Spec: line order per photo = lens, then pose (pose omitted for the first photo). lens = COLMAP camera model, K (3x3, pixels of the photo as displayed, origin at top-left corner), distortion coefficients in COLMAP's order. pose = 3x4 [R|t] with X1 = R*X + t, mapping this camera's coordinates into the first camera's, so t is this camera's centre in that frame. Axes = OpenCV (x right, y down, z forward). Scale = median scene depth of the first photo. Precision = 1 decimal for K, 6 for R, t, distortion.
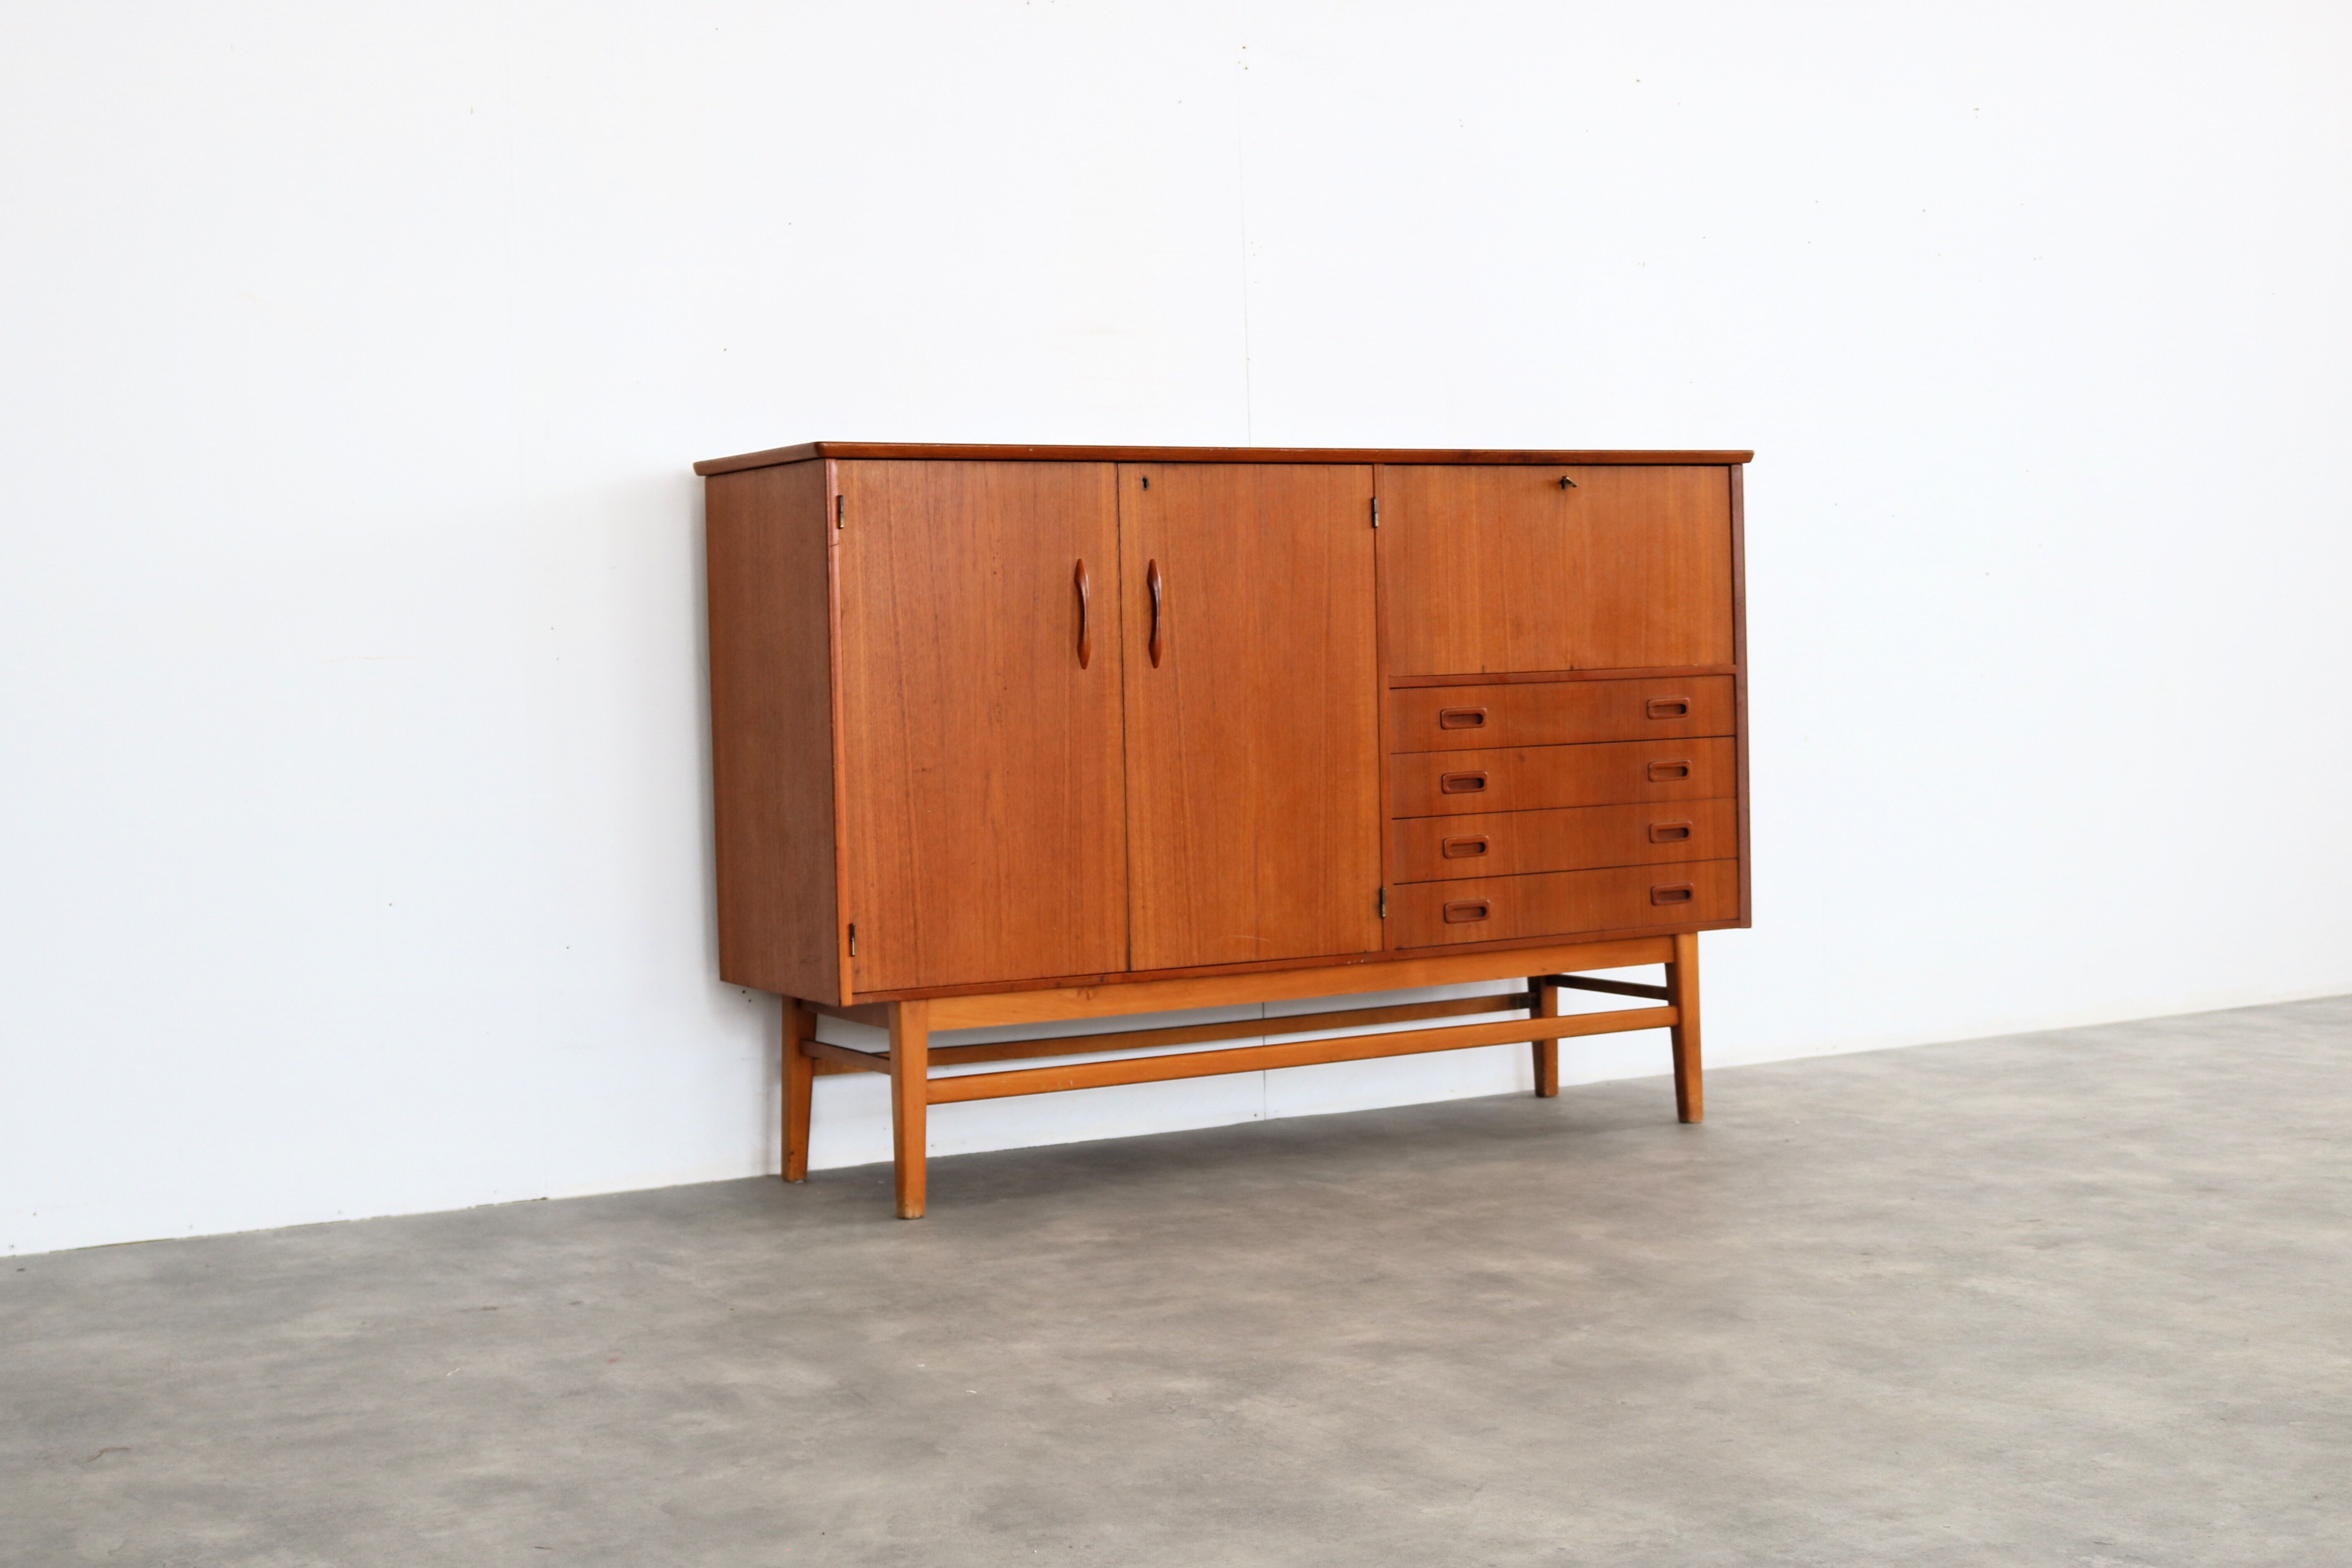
lens RADIAL K [[3249.3, 0, 1176.0], [0, 3249.3, 784.0], [0, 0, 1]] dist [-0.079776, 0.012616]
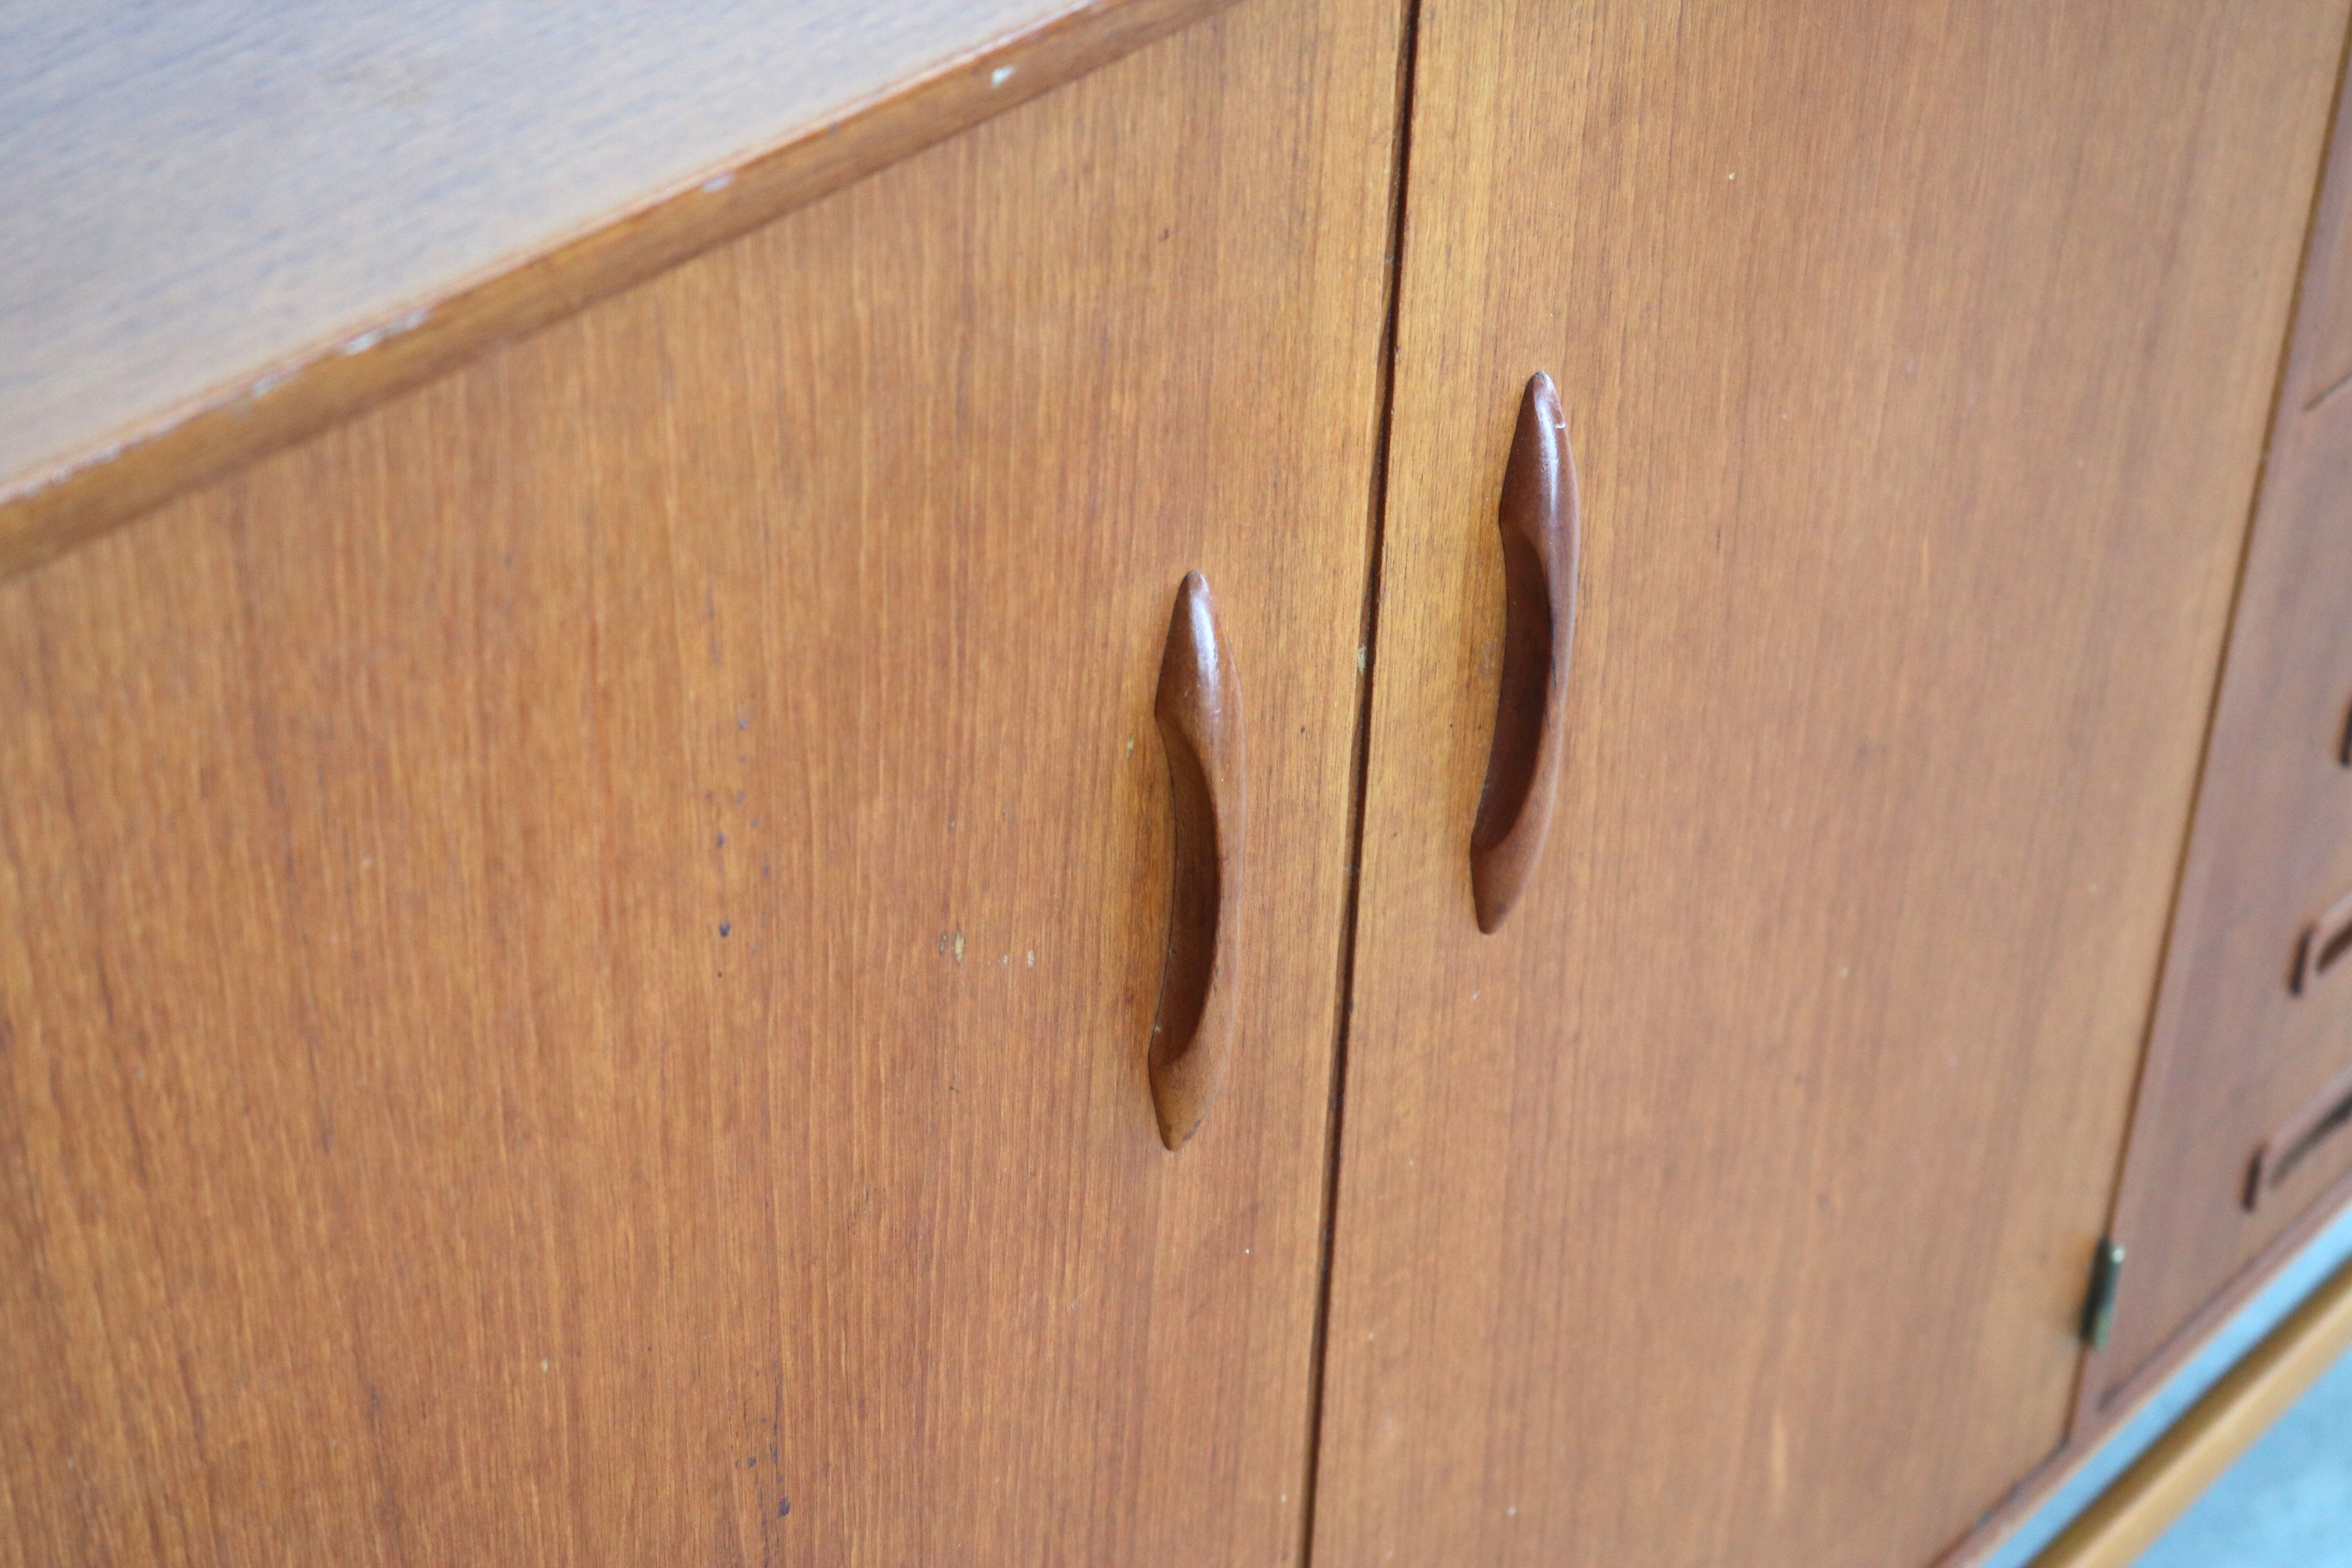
lens RADIAL K [[4490.7, 0, 1148.9], [0, 4490.7, 787.2], [0, 0, 1]] dist [-0.014560, 0.076510]
pose [[0.946043, -0.142159, 0.291192, -0.088373], [-0.038255, 0.843348, 0.536005, -0.163338], [-0.321774, -0.518224, 0.792405, 0.803195]]
